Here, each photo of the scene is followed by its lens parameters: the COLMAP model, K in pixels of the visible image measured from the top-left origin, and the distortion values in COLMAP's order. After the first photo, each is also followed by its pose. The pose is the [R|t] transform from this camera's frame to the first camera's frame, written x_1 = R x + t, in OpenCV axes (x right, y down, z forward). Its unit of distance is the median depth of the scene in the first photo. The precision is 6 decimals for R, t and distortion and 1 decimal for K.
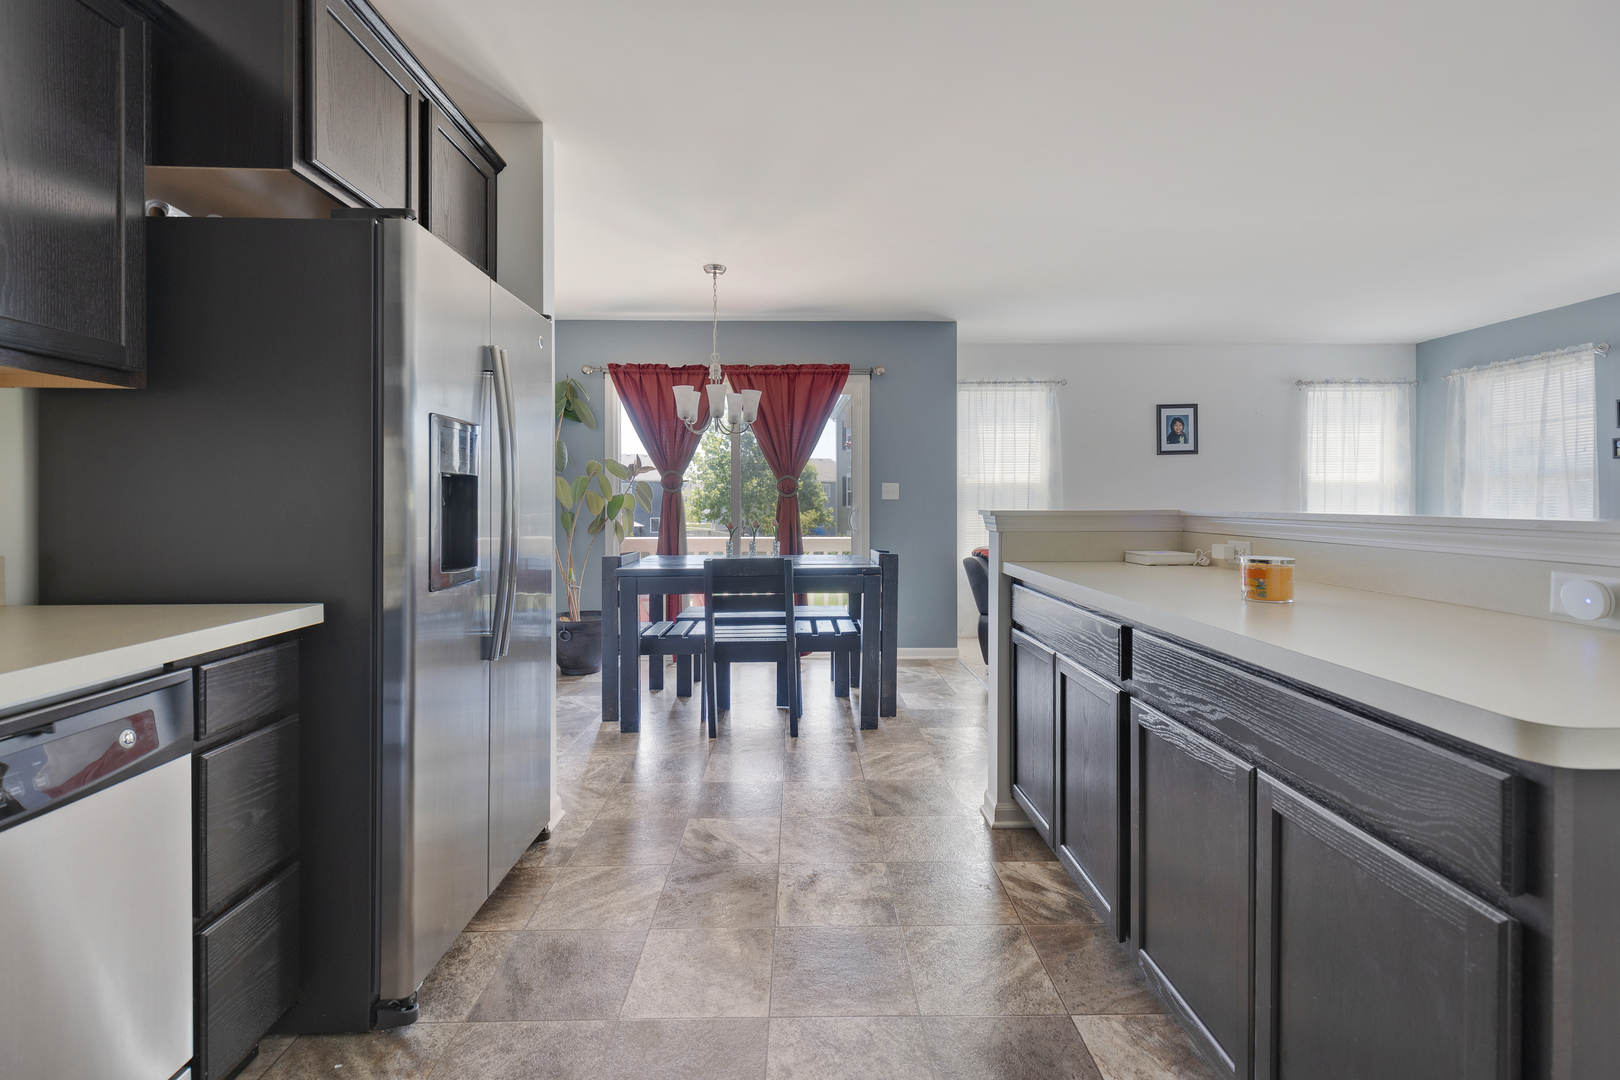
lens RADIAL K [[735.7, 0, 812.6], [0, 735.7, 510.2], [0, 0, 1]] dist [0.003326, -0.000052]
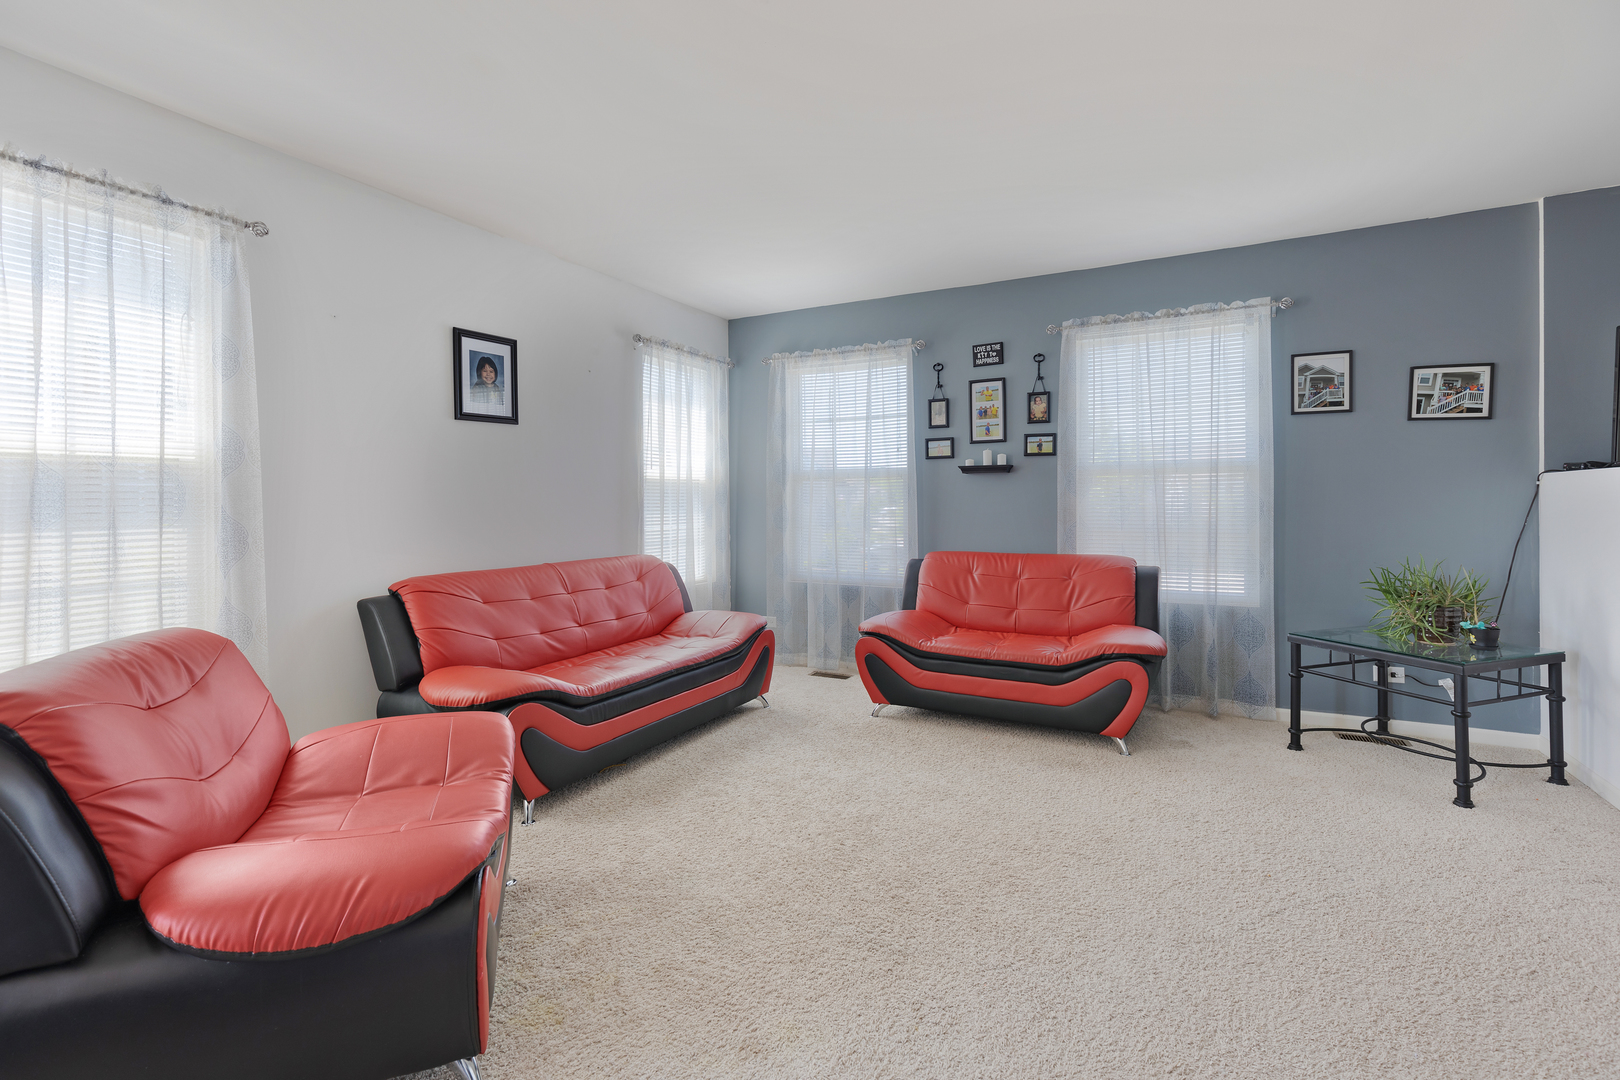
lens RADIAL K [[735.7, 0, 812.6], [0, 735.7, 510.2], [0, 0, 1]] dist [0.003326, -0.000052]
pose [[0.488945, -0.007396, 0.872283, 0.119000], [0.014328, 0.999897, 0.000447, -0.003709], [-0.872197, 0.012279, 0.489000, 0.504087]]
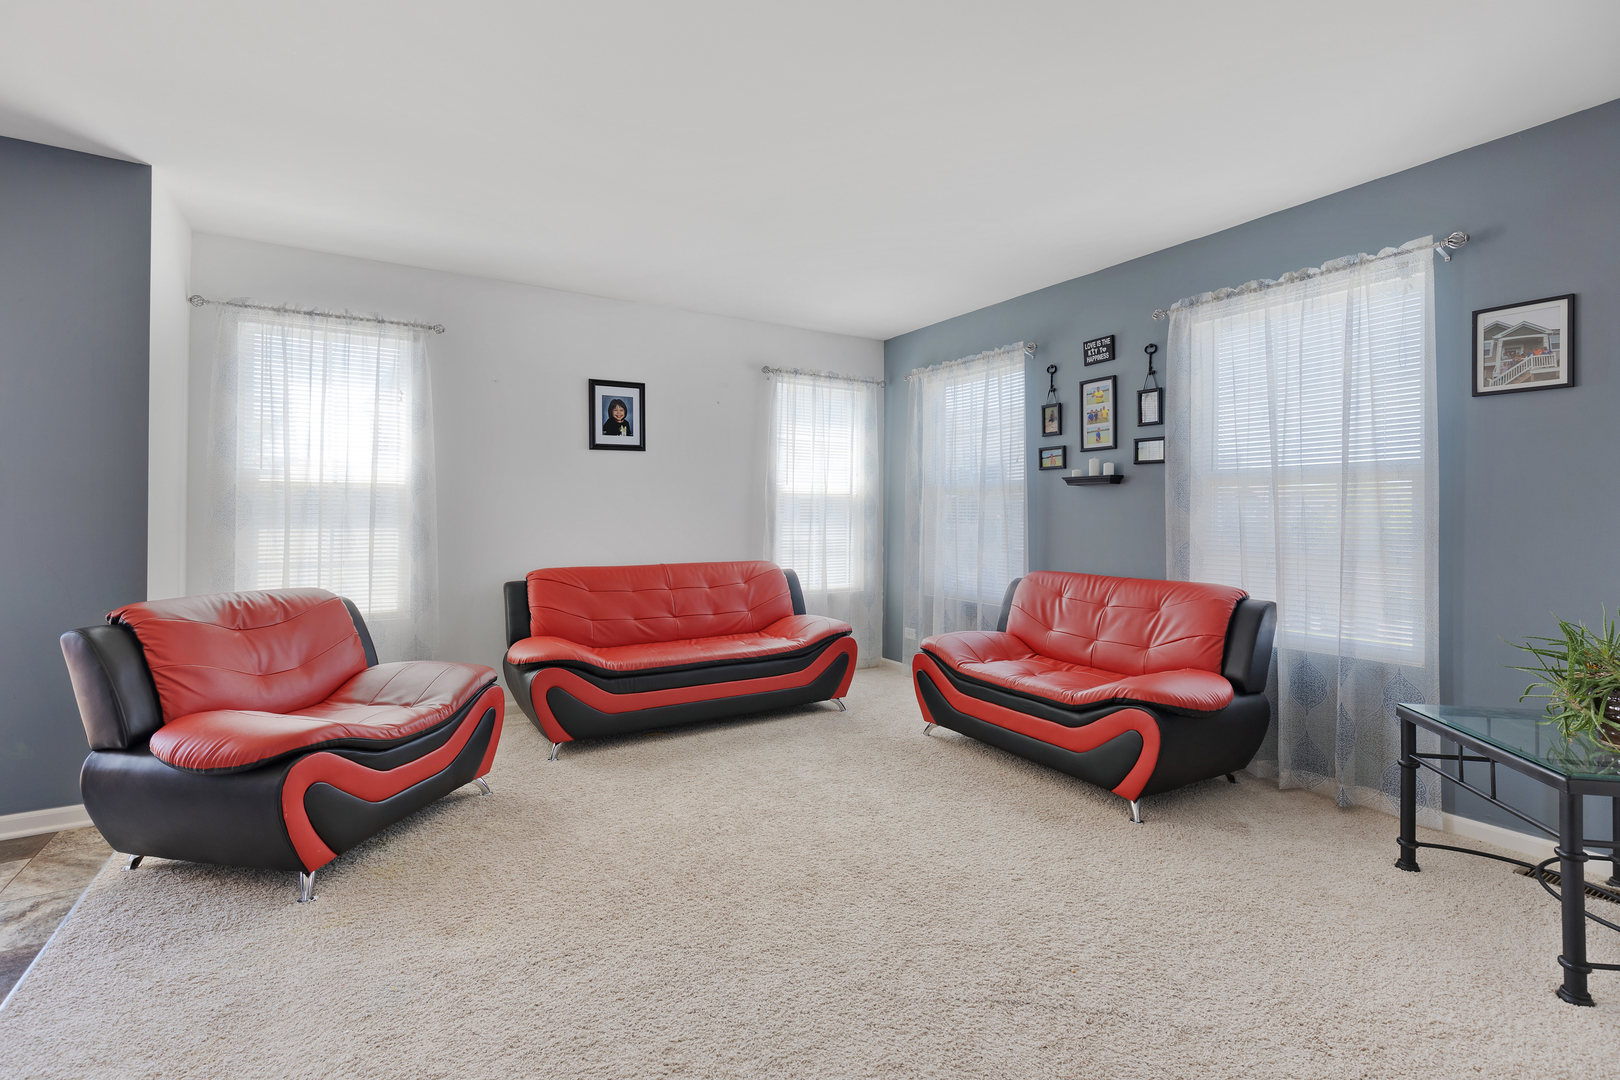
lens RADIAL K [[735.7, 0, 812.6], [0, 735.7, 510.2], [0, 0, 1]] dist [0.003326, -0.000052]
pose [[0.866263, 0.011870, 0.499447, 0.302432], [-0.001657, 0.999780, -0.020887, -0.001326], [-0.499585, 0.017266, 0.866093, 0.275830]]
